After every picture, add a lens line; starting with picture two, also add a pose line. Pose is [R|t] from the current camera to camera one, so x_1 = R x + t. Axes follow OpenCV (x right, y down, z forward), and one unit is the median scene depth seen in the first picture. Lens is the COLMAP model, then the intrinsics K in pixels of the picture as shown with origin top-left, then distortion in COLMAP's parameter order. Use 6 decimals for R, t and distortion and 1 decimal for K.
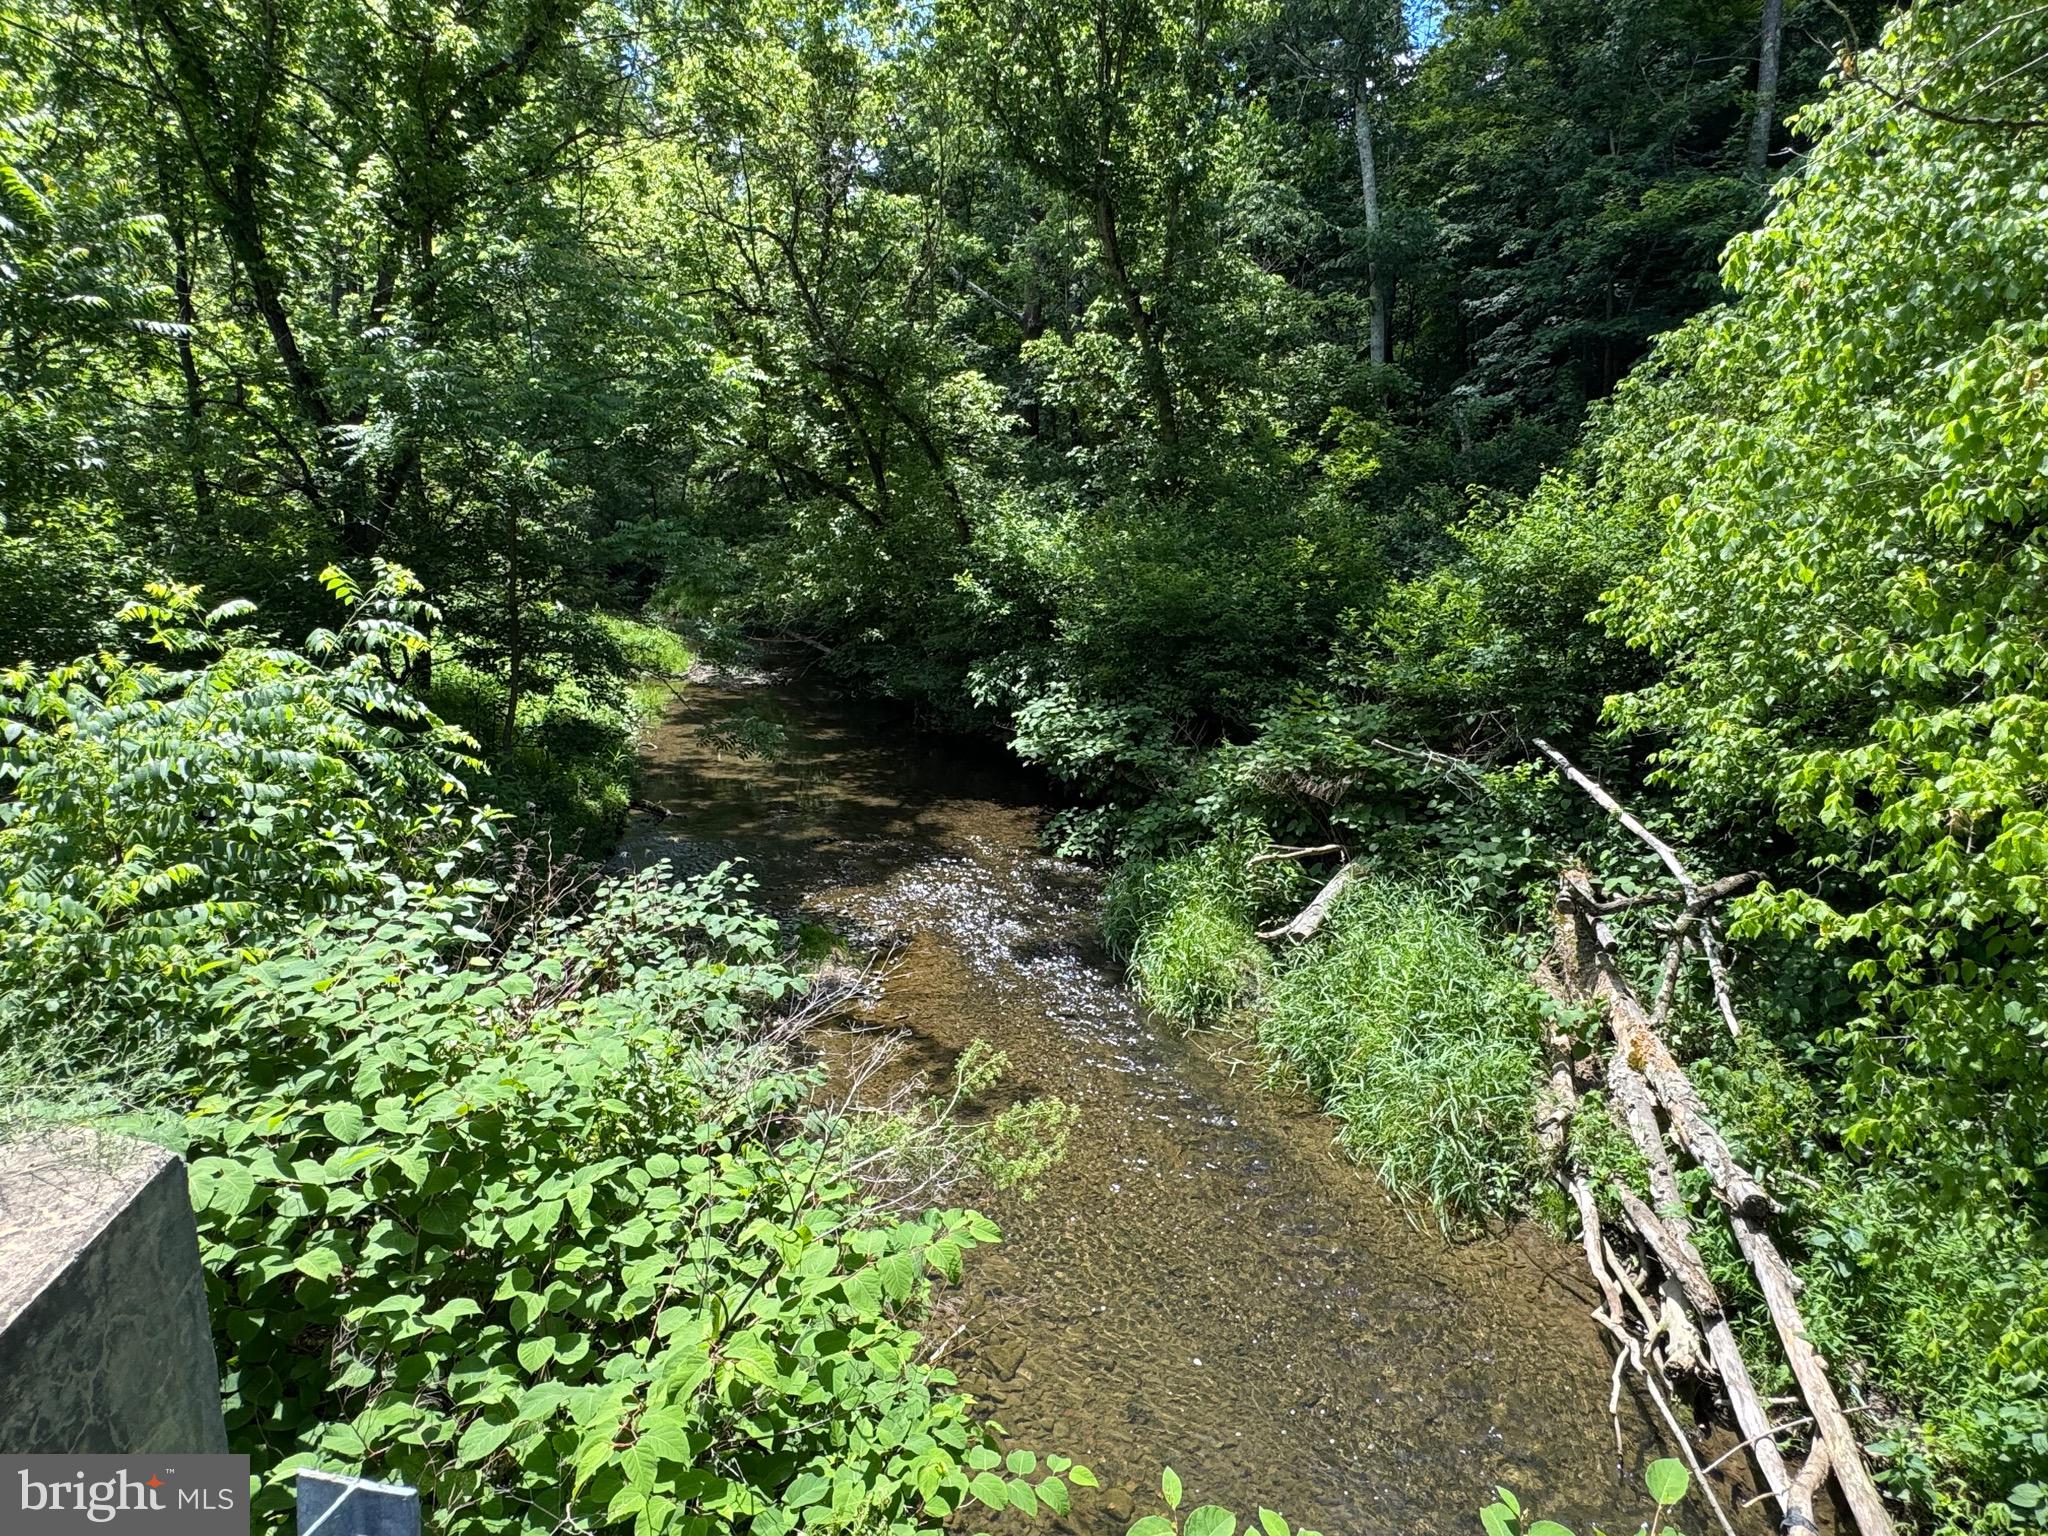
lens RADIAL K [[1181.6, 0, 1040.5], [0, 1181.6, 769.5], [0, 0, 1]] dist [-0.006519, 0.003849]
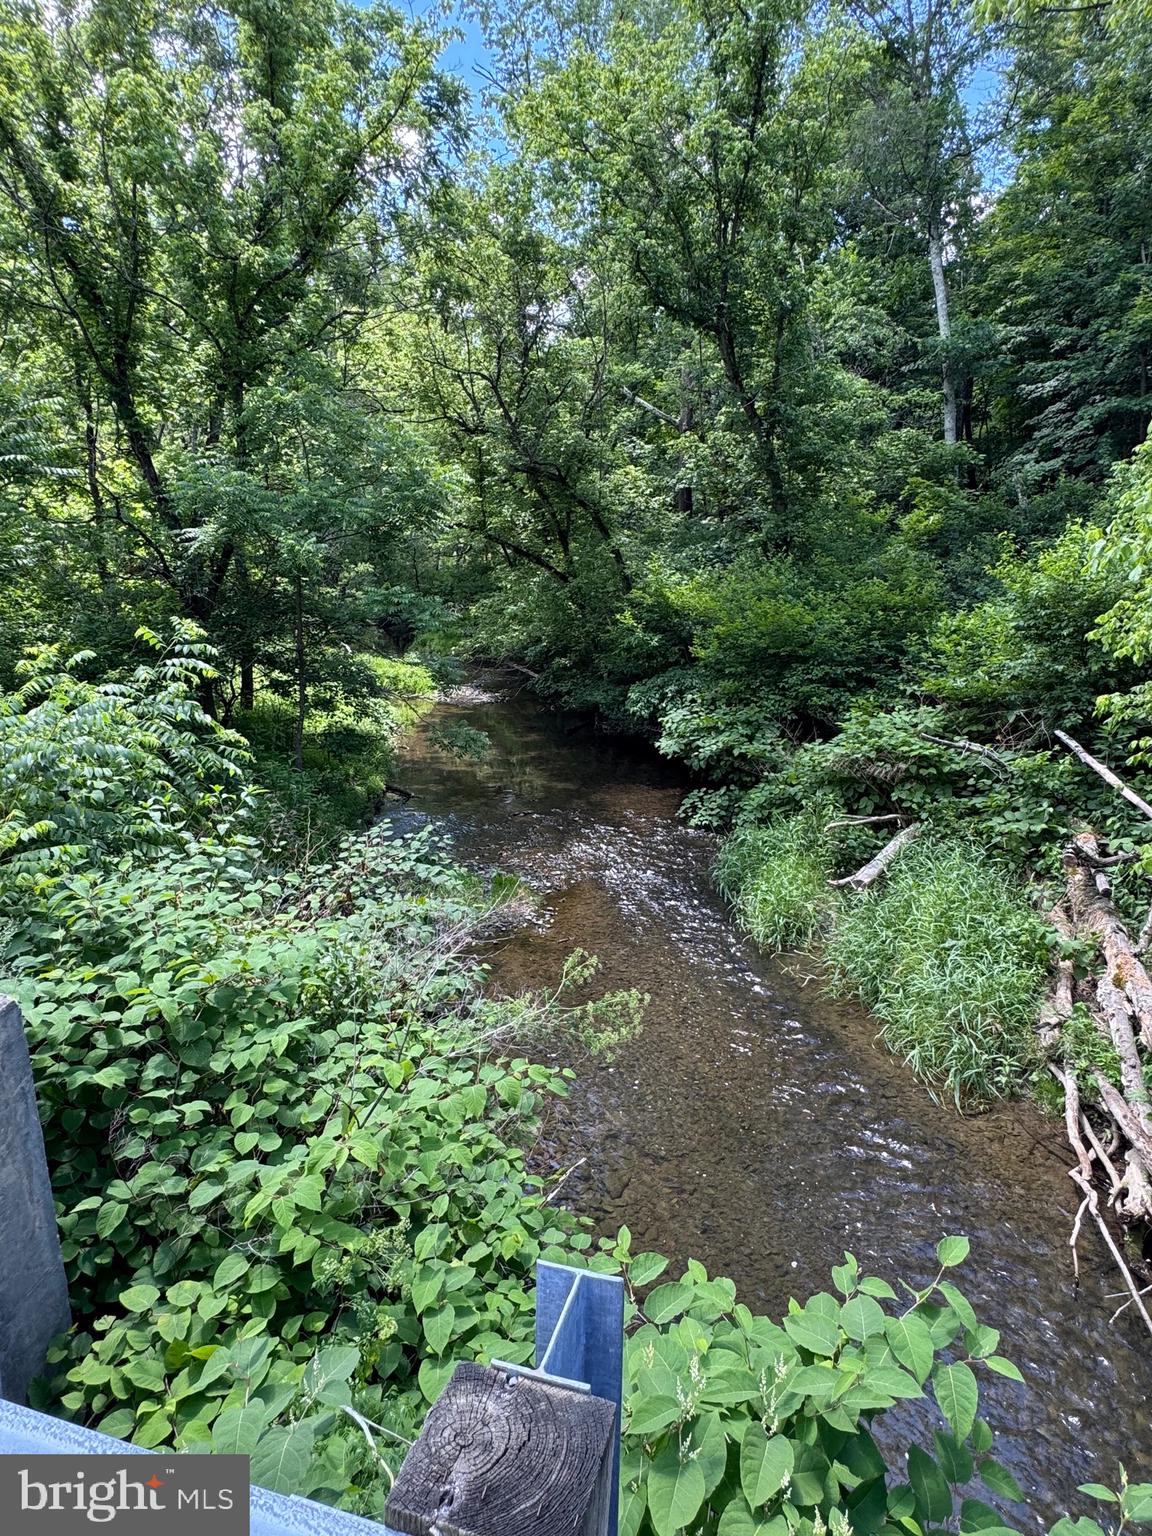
lens RADIAL K [[886.2, 0, 586.3], [0, 886.2, 765.7], [0, 0, 1]] dist [-0.006519, 0.003849]
pose [[0.990997, -0.011184, -0.133419, 0.048467], [0.011451, 0.999934, 0.001228, 0.005536], [0.133396, -0.002745, 0.991059, -0.017636]]
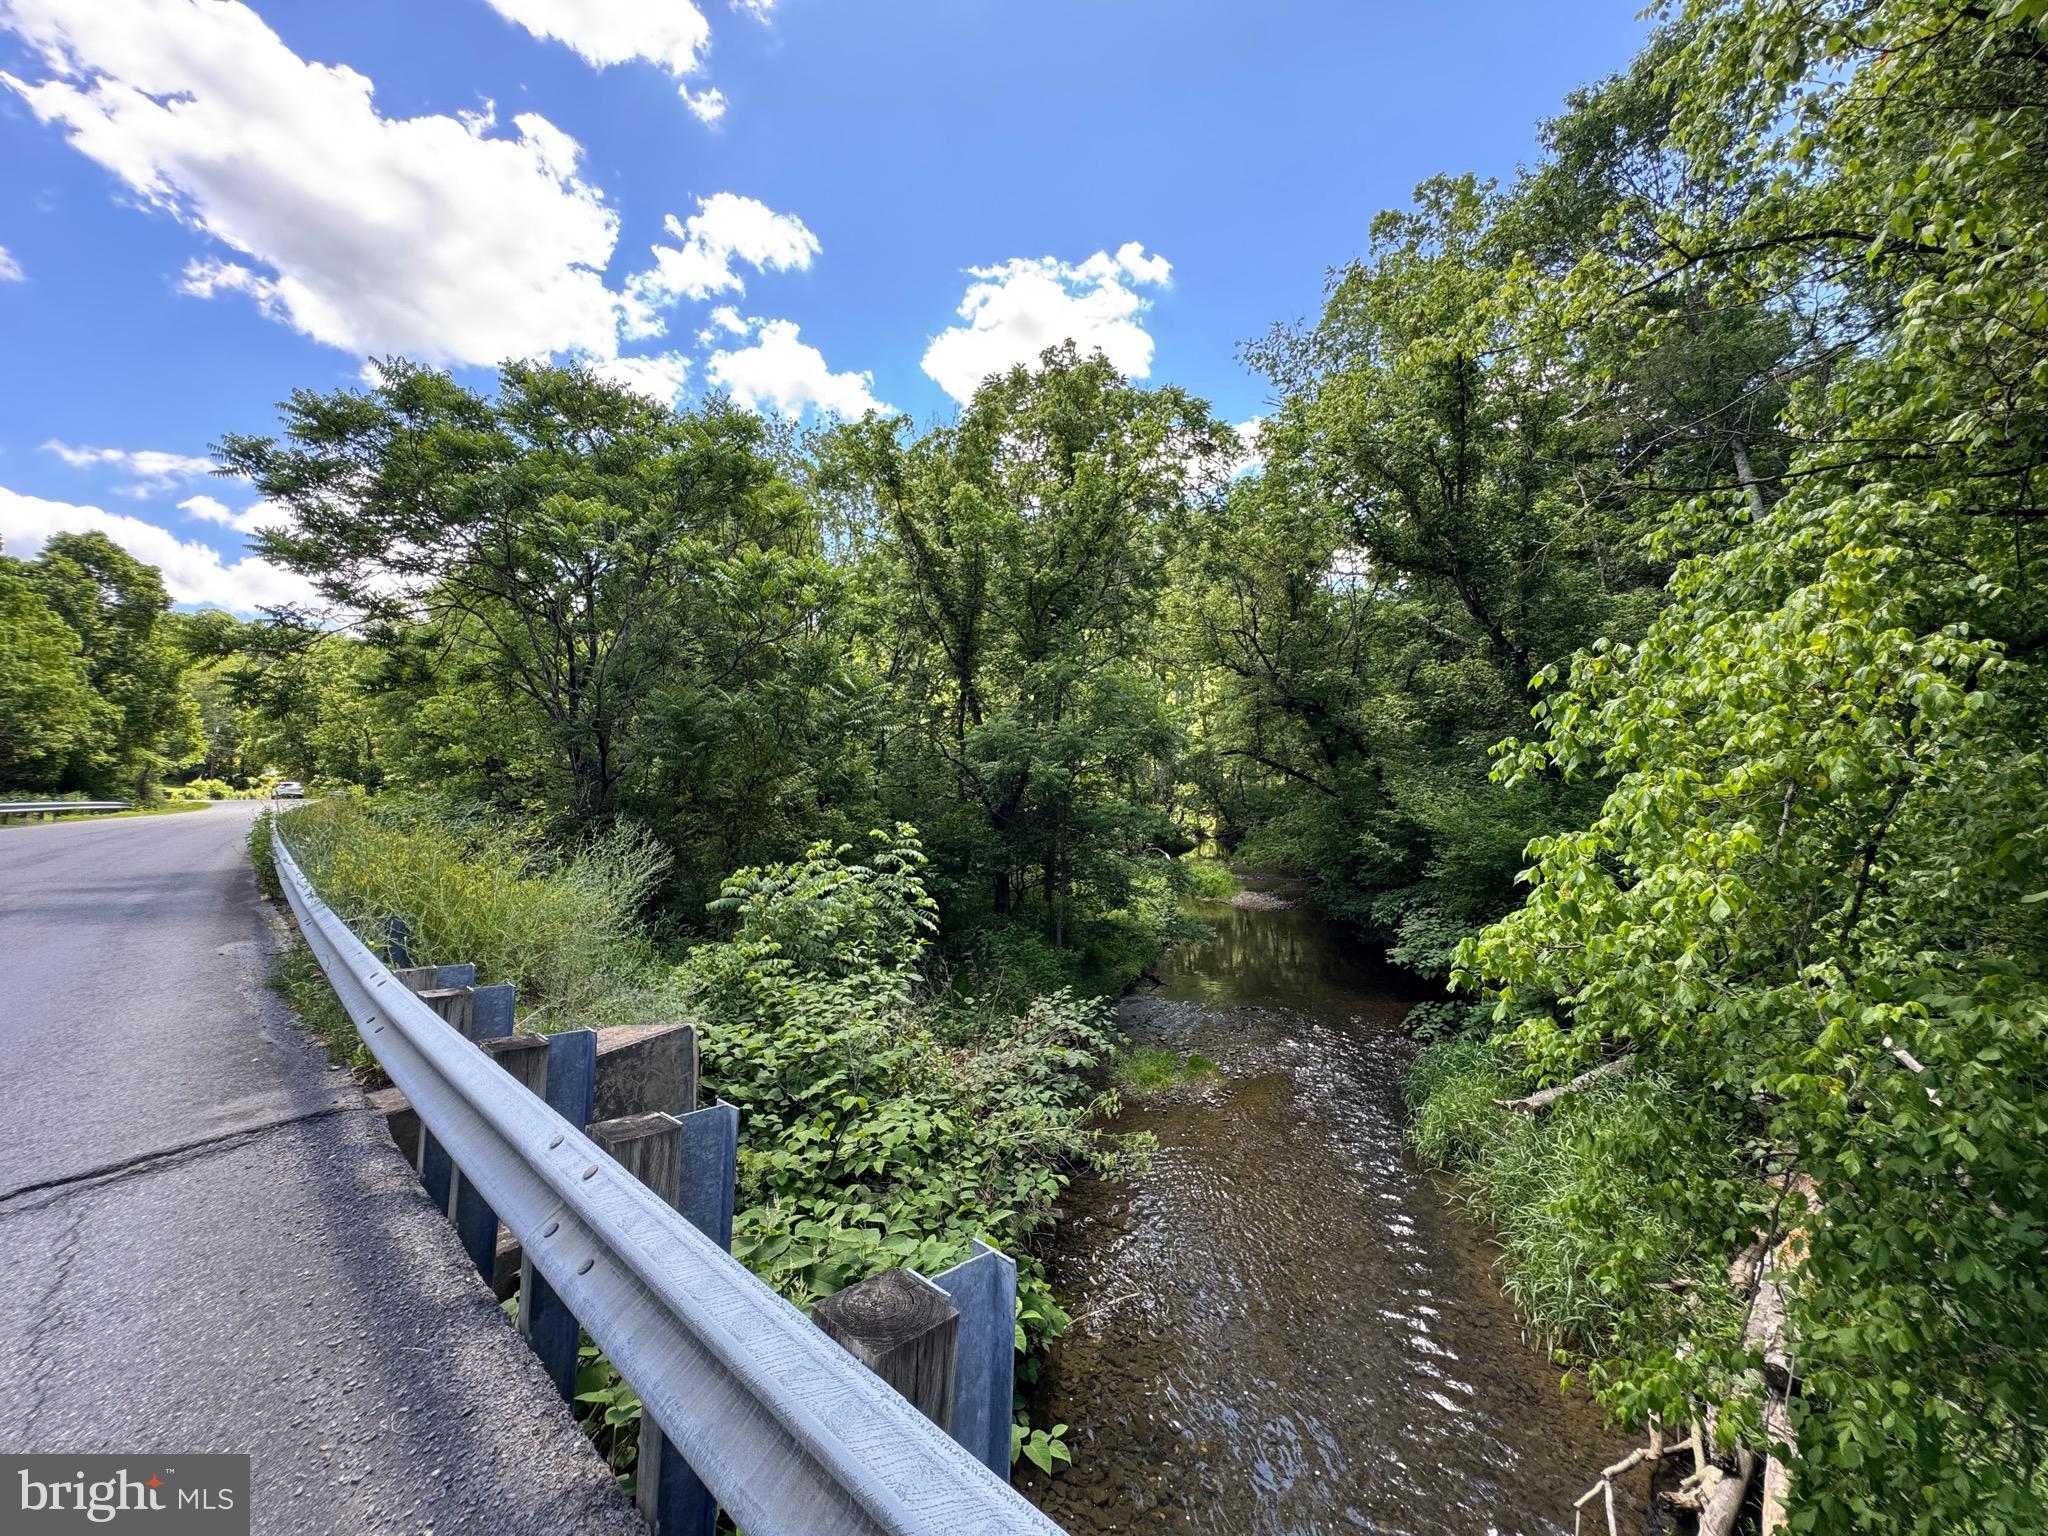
lens RADIAL K [[808.5, 0, 1023.0], [0, 808.5, 770.3], [0, 0, 1]] dist [-0.011664, 0.000727]
pose [[0.822244, -0.064176, -0.565505, 0.279868], [-0.076826, 0.972012, -0.222013, 0.024672], [0.563926, 0.225994, 0.794301, -0.062774]]
